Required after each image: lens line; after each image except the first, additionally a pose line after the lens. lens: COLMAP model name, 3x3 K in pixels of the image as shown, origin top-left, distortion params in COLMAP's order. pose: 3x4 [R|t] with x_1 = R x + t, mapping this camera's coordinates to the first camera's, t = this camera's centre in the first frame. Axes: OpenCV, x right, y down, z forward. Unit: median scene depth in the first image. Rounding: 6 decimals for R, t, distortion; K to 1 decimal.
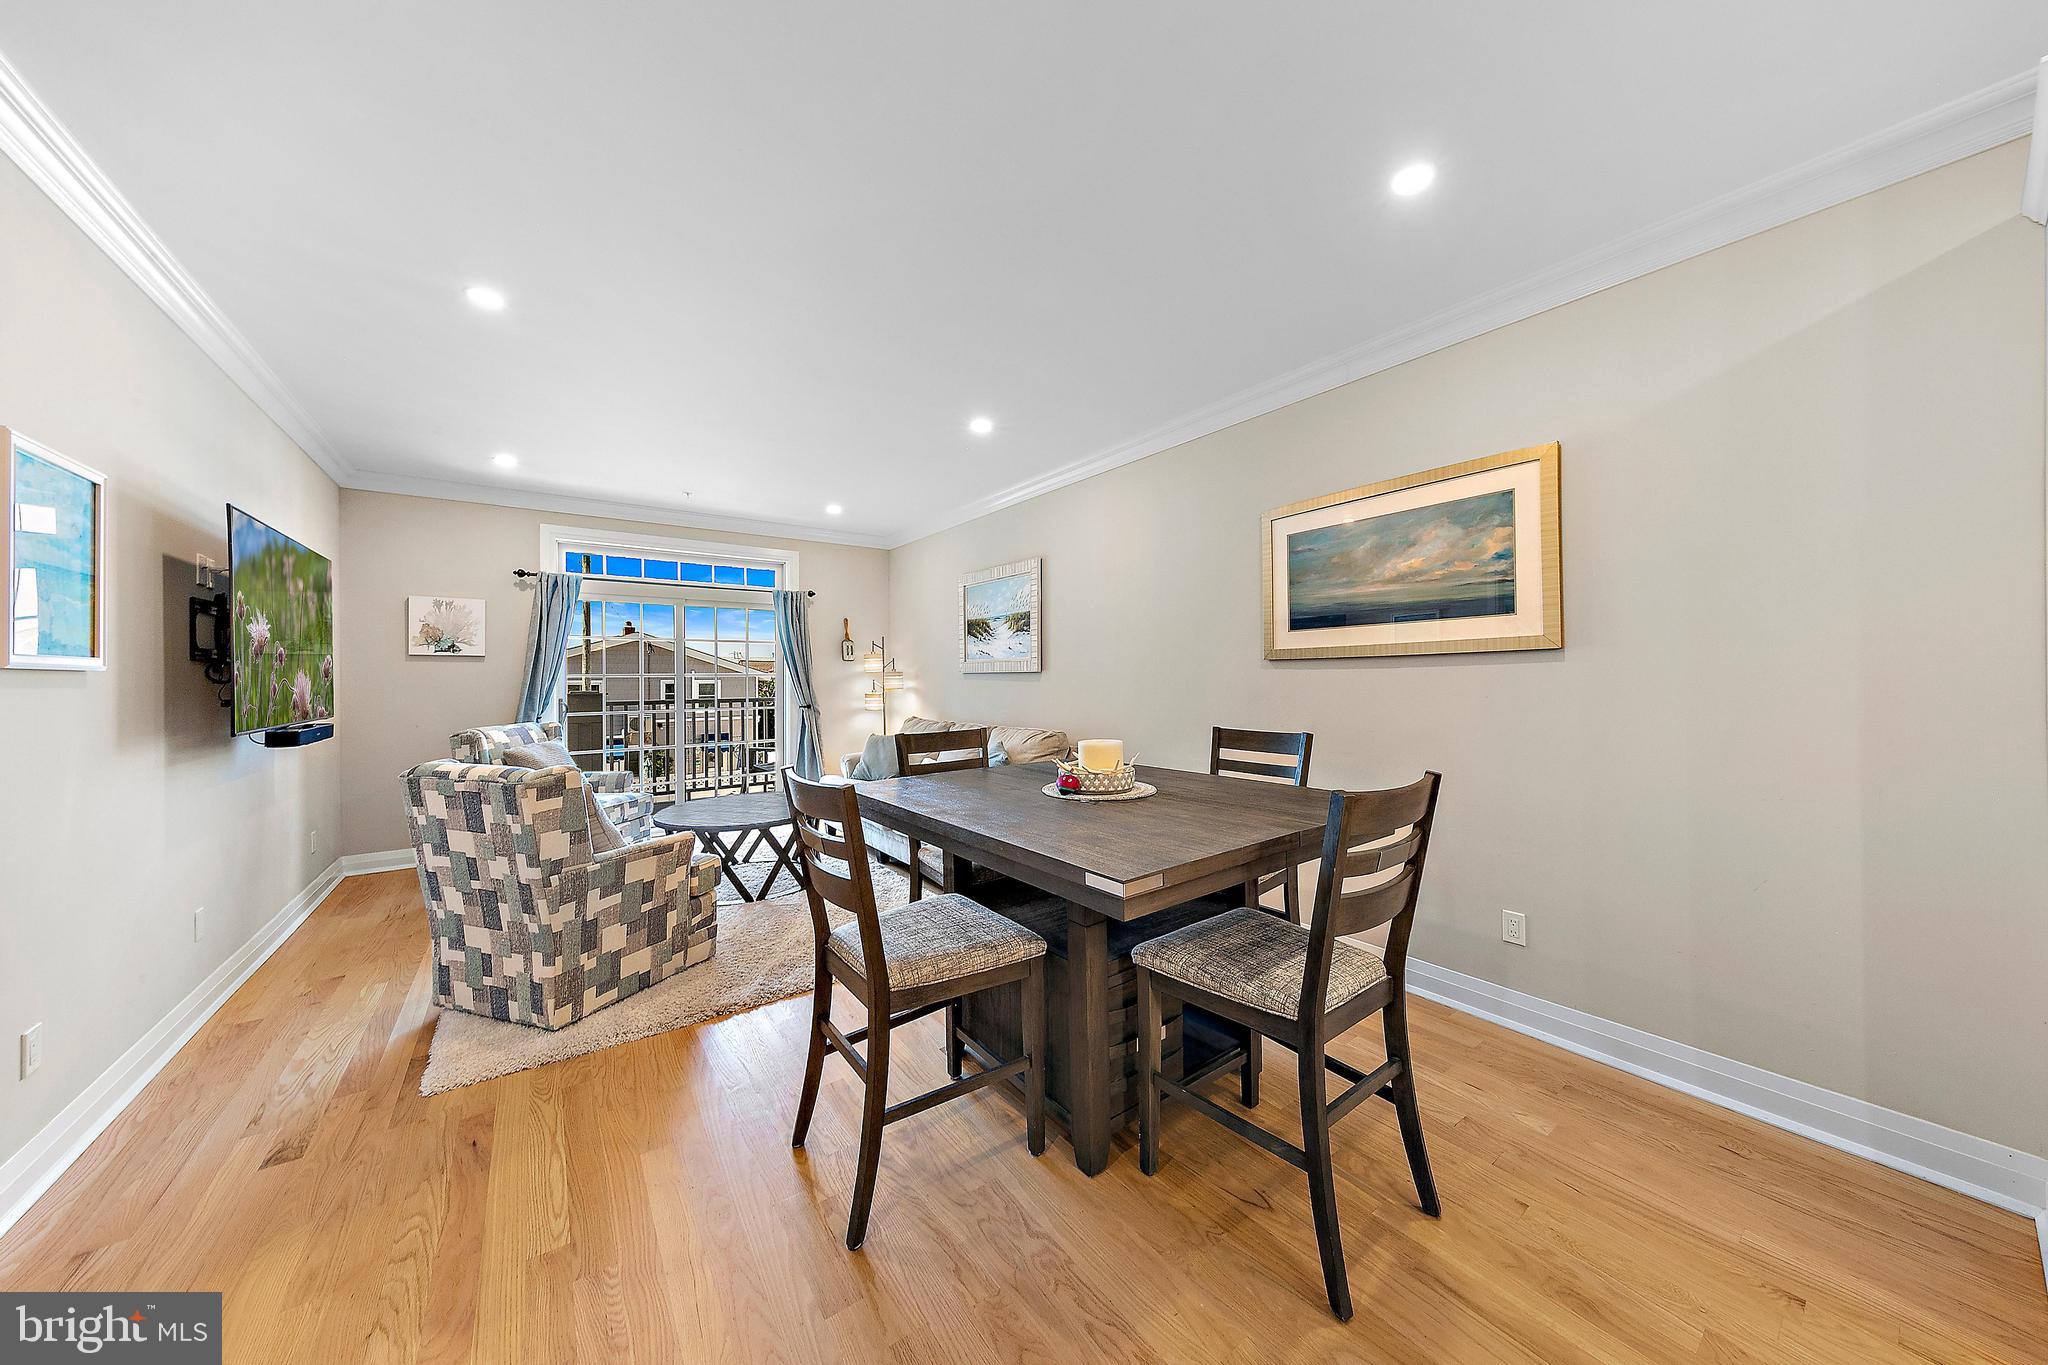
lens RADIAL K [[672.3, 0, 1033.2], [0, 672.3, 674.4], [0, 0, 1]] dist [0.004800, -0.000126]
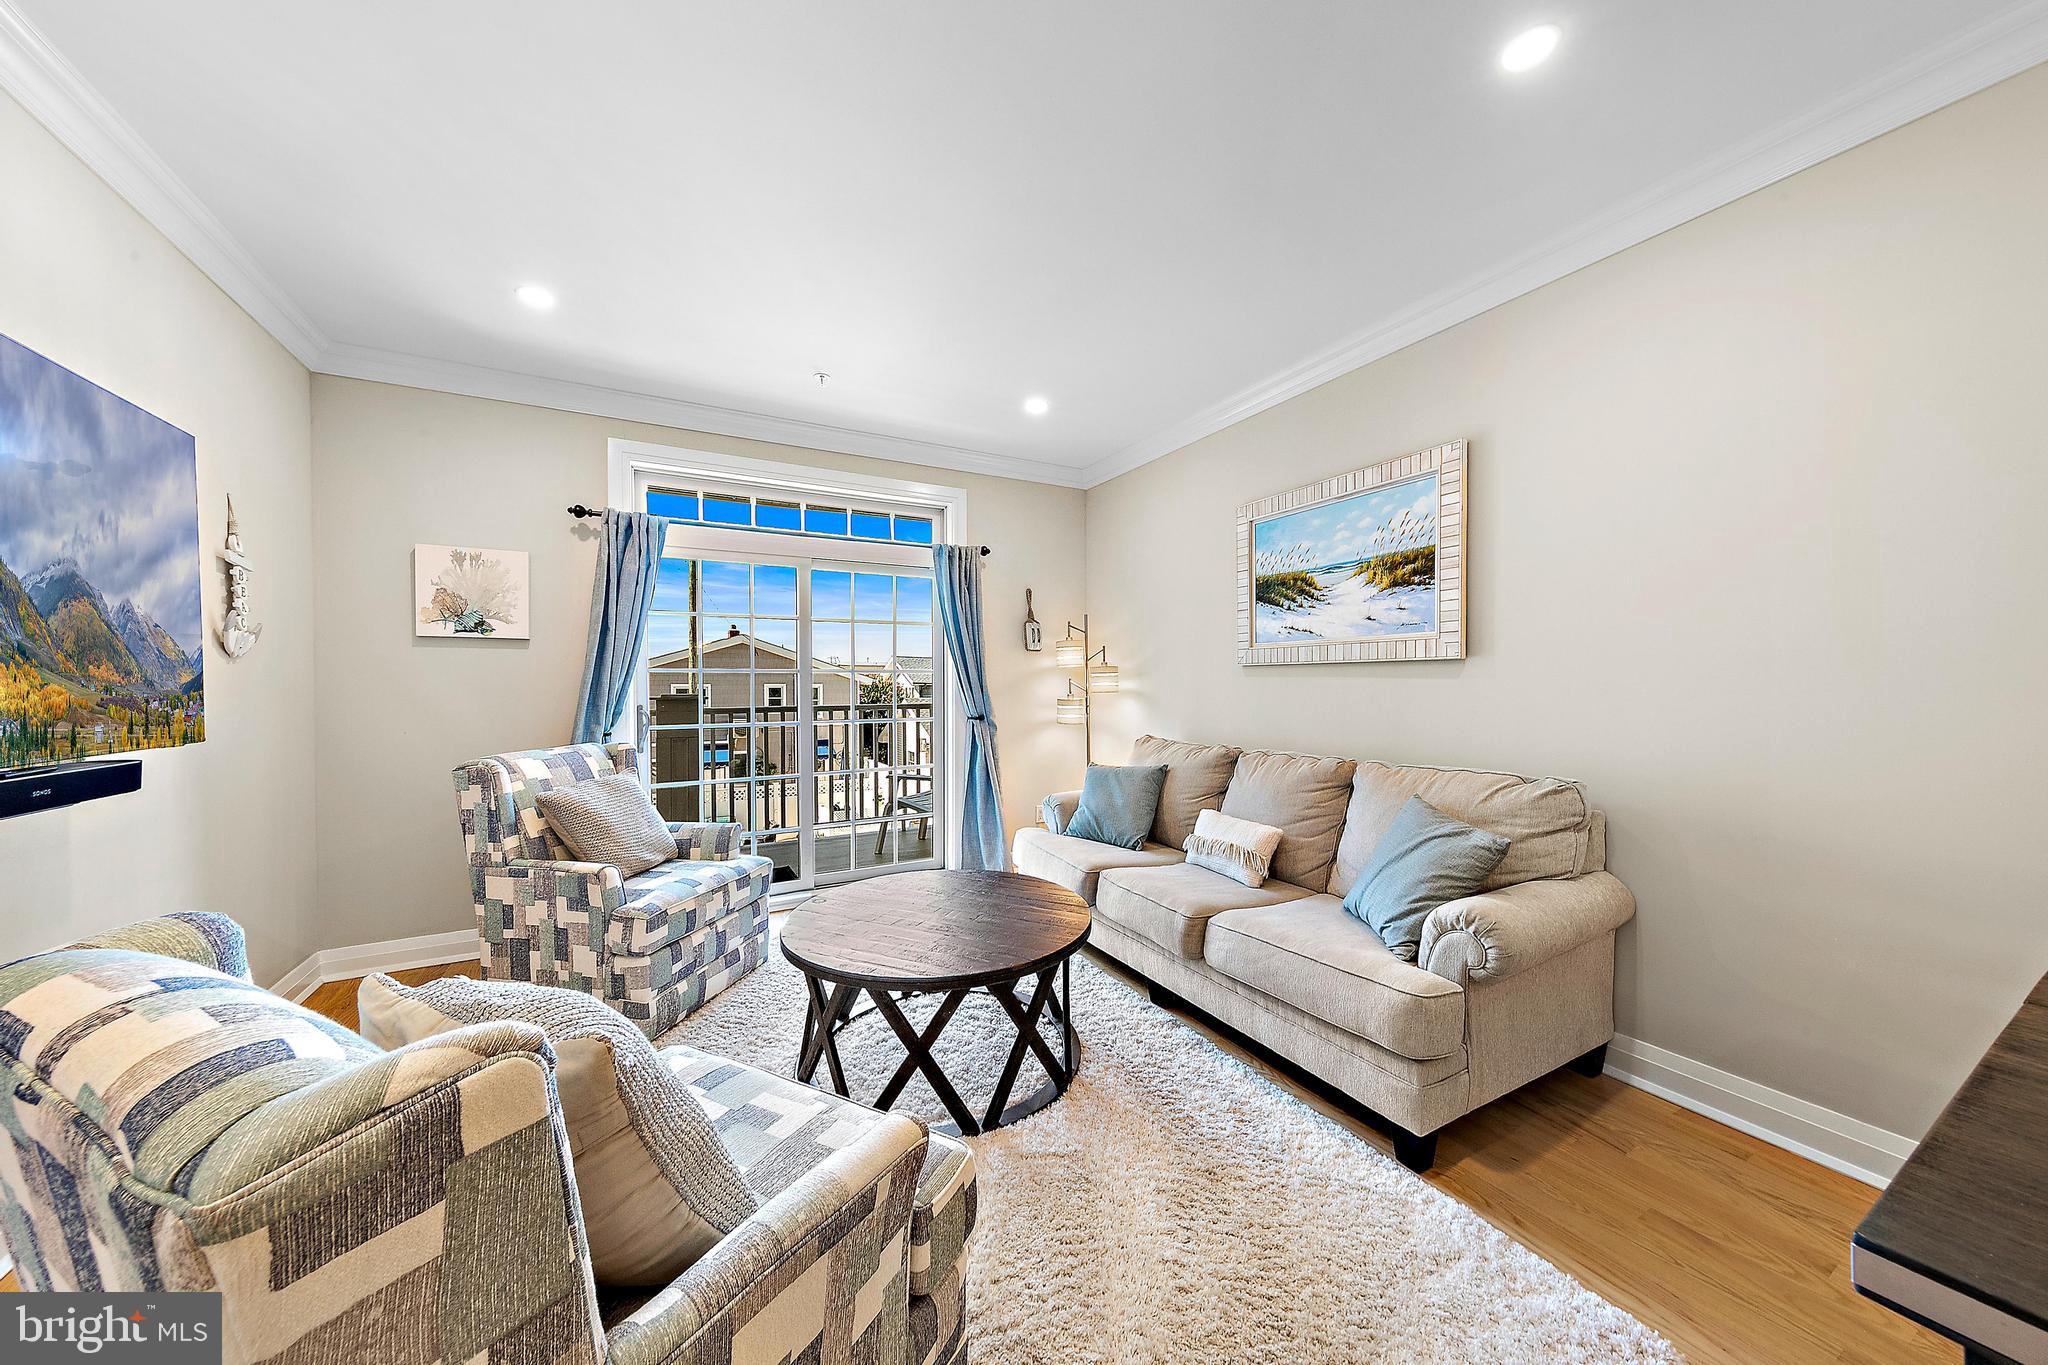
lens RADIAL K [[687.6, 0, 1022.0], [0, 687.6, 687.3], [0, 0, 1]] dist [0.009060, 0.000015]
pose [[0.989616, 0.001569, -0.143730, -0.322717], [0.000050, 0.999937, 0.011258, 0.015213], [0.143739, -0.011149, 0.989553, 0.534260]]
